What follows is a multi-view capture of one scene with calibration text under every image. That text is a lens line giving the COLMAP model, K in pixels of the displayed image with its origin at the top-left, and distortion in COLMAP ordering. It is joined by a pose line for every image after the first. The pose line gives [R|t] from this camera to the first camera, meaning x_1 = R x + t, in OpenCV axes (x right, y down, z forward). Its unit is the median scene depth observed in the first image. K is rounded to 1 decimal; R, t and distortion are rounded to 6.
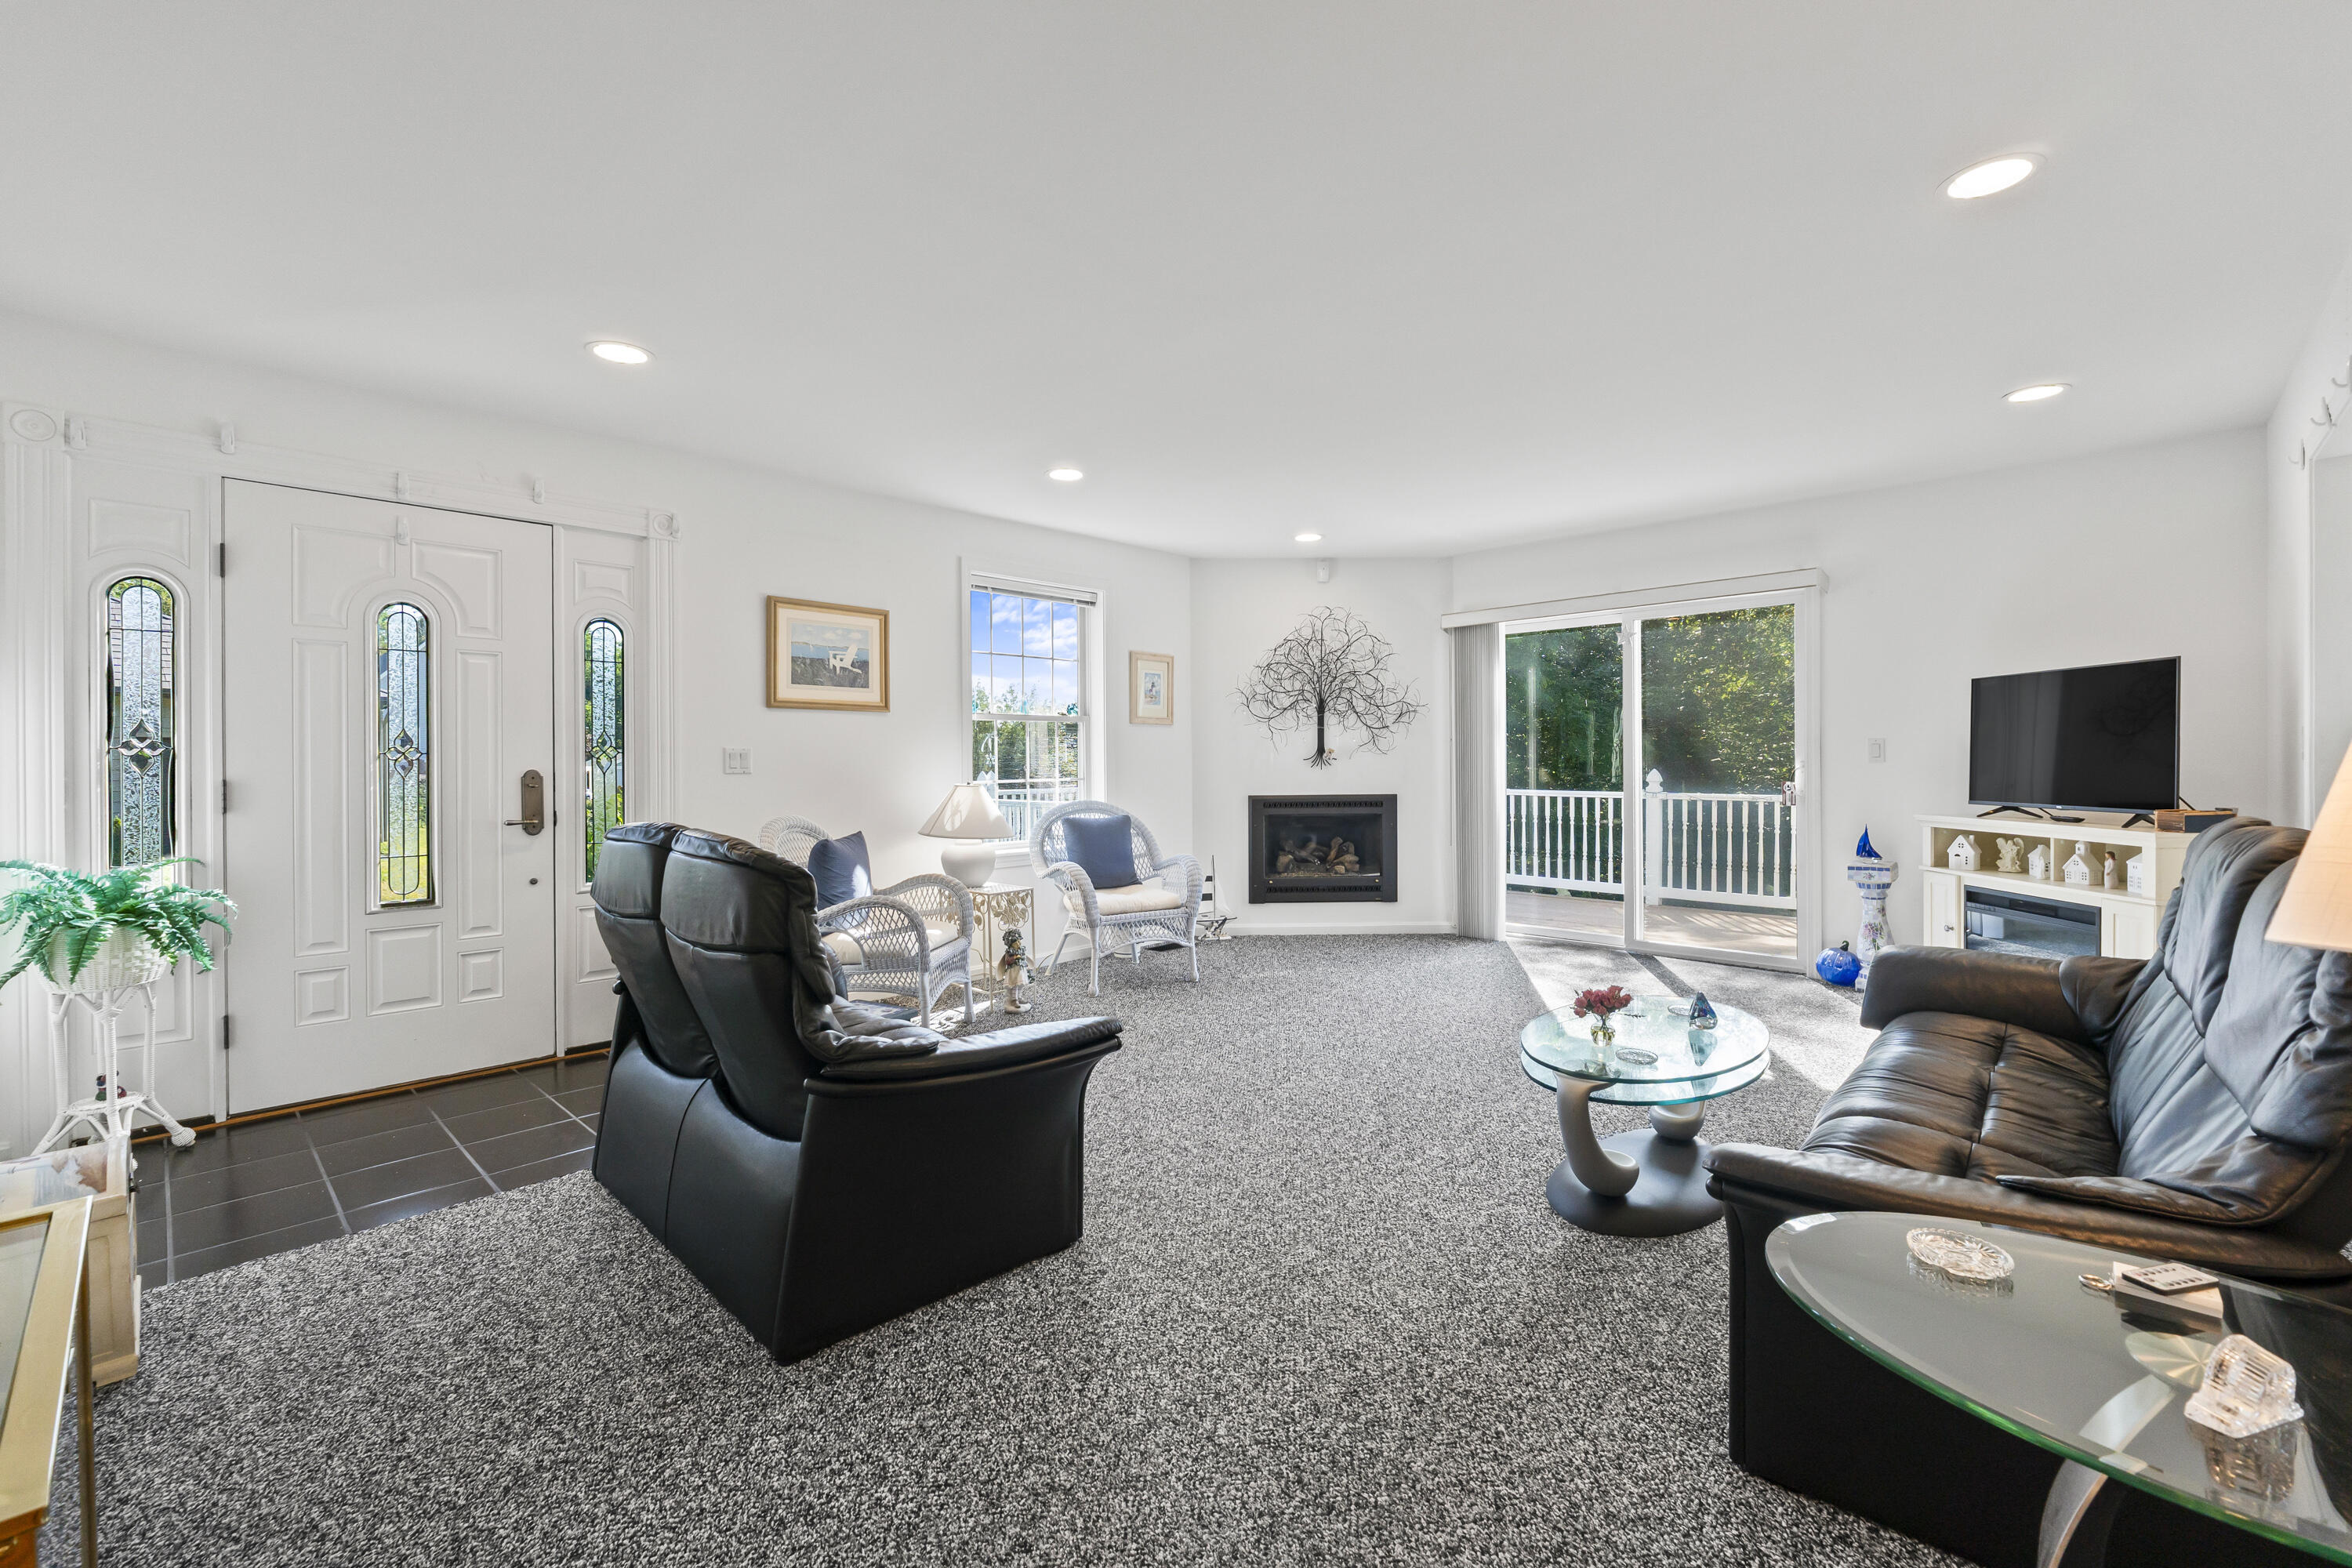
lens RADIAL K [[987.2, 0, 1164.4], [0, 987.2, 762.3], [0, 0, 1]] dist [0.000494, 0.000081]
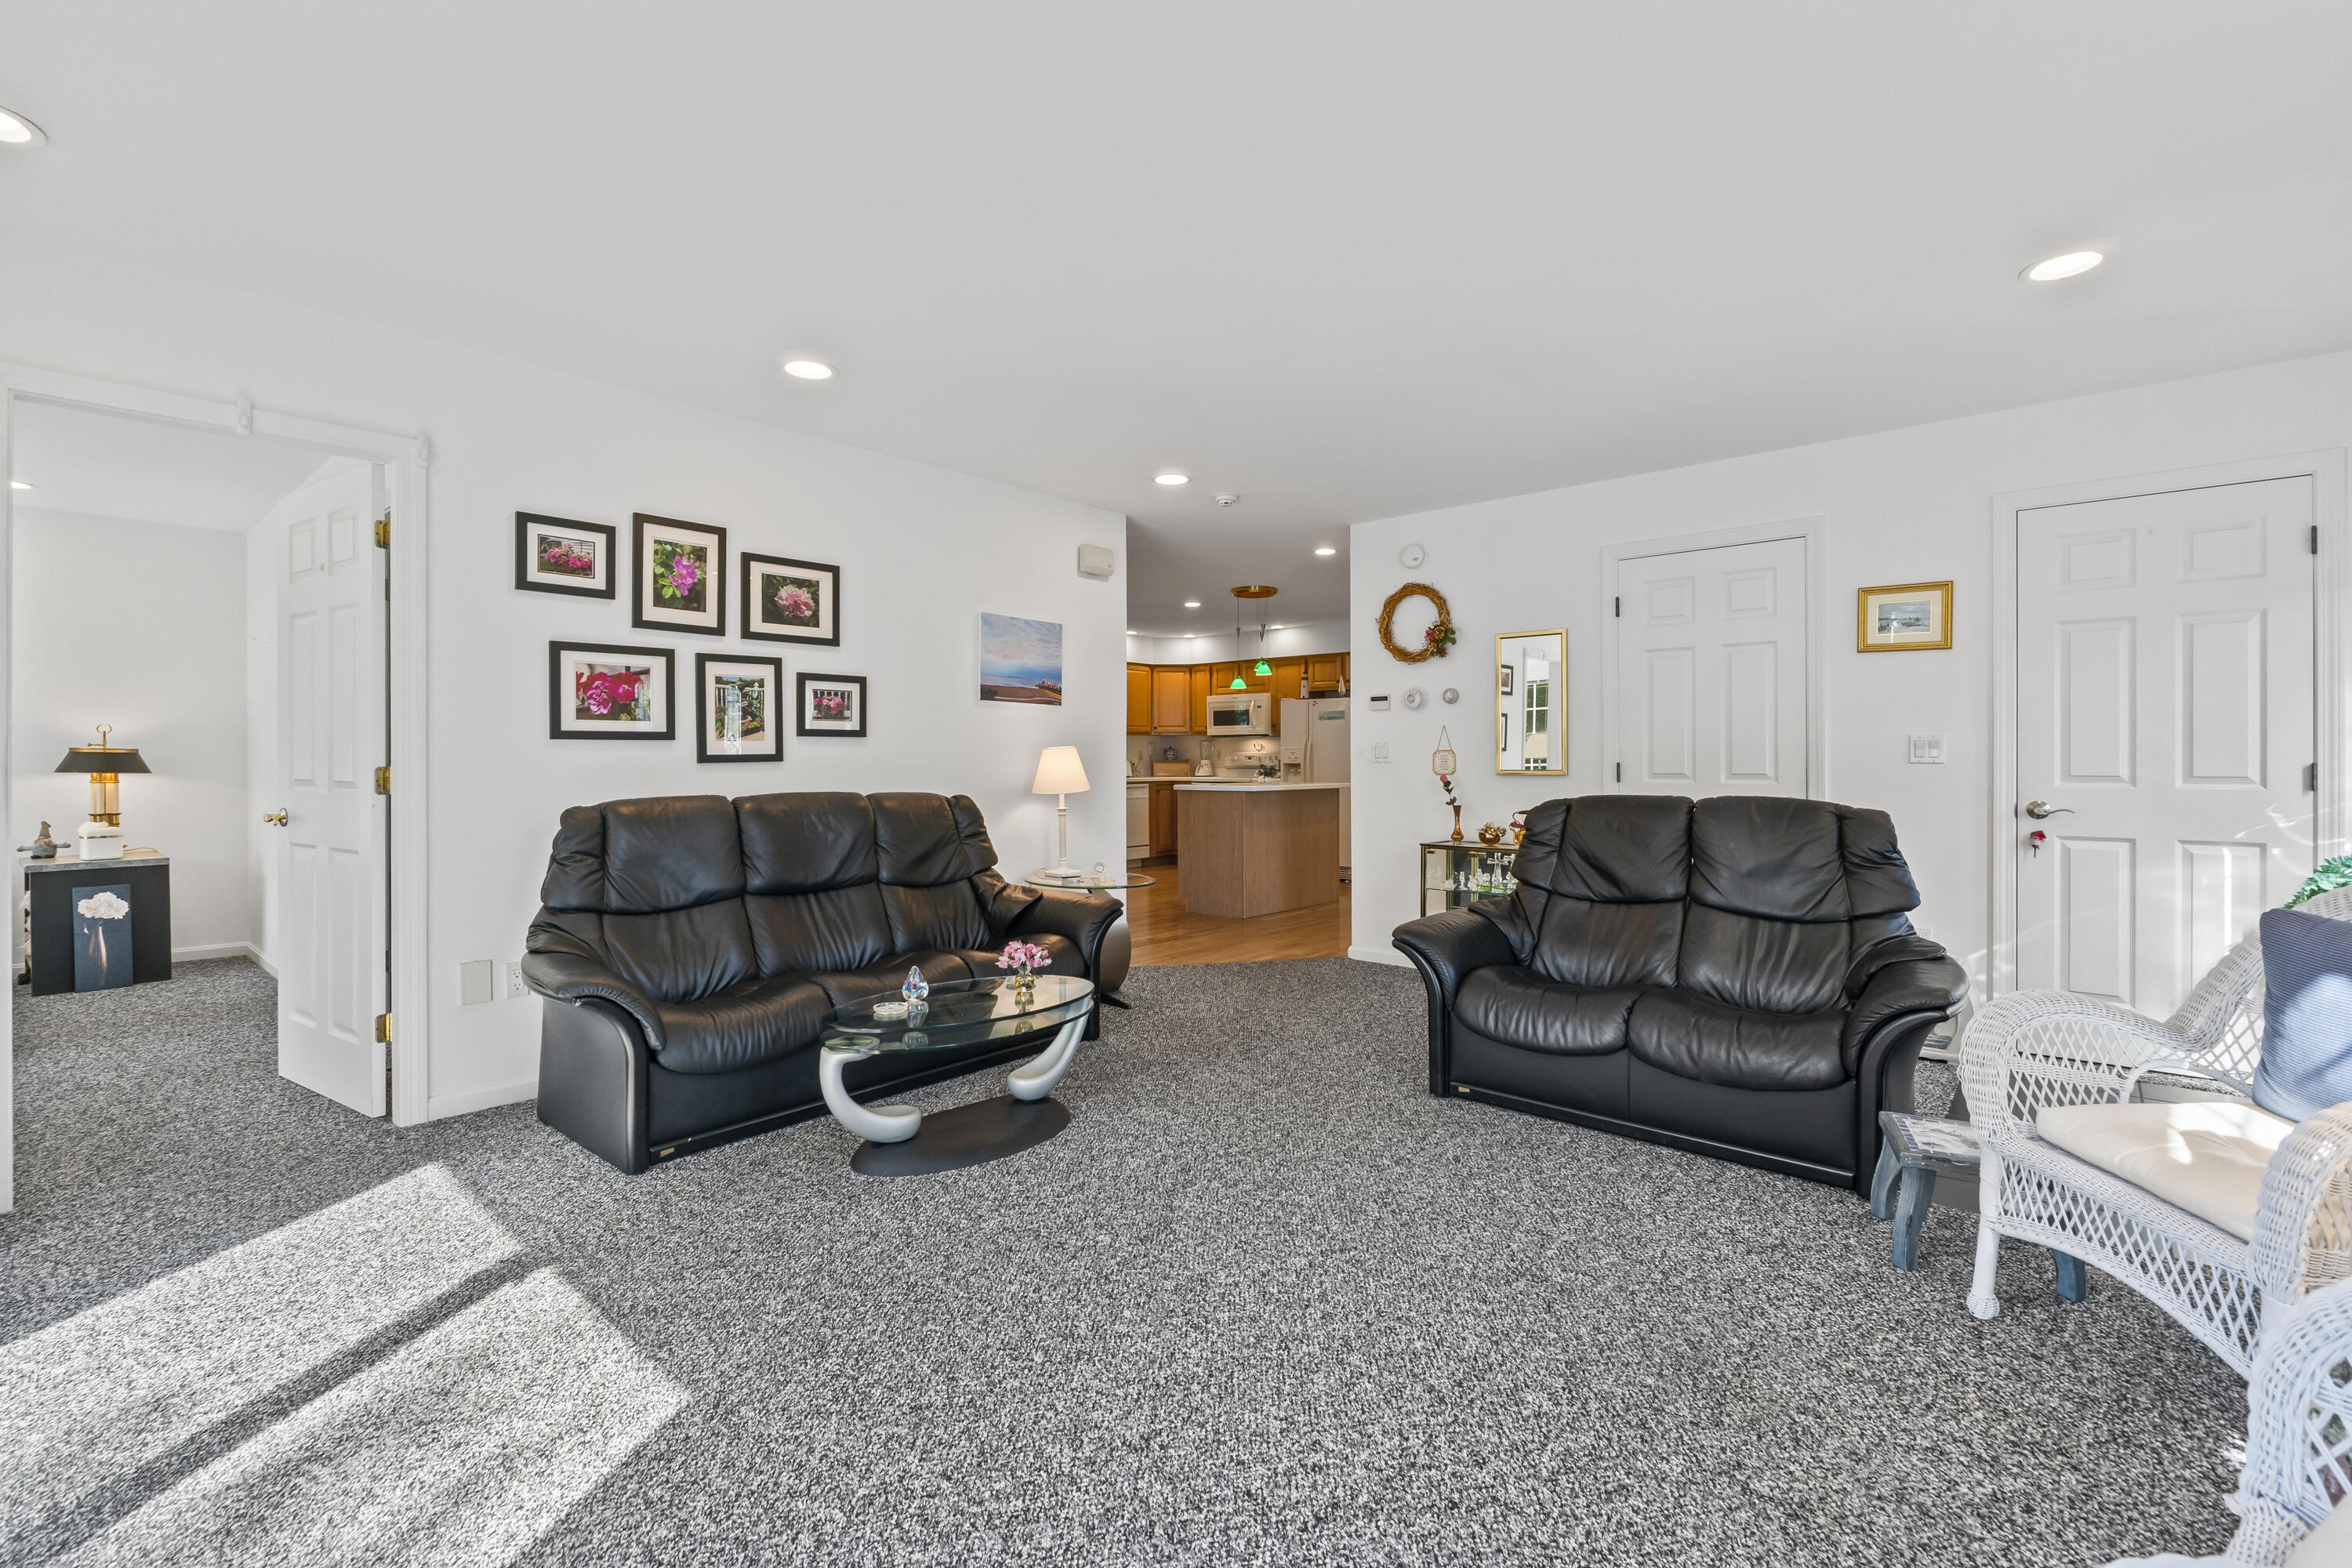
lens RADIAL K [[1046.7, 0, 1182.5], [0, 1046.7, 768.6], [0, 0, 1]] dist [-0.000406, -0.000014]
pose [[-0.998169, 0.016183, -0.058288, 0.159533], [0.015410, 0.999788, 0.013687, -0.000119], [0.058497, 0.012764, -0.998206, 1.137716]]
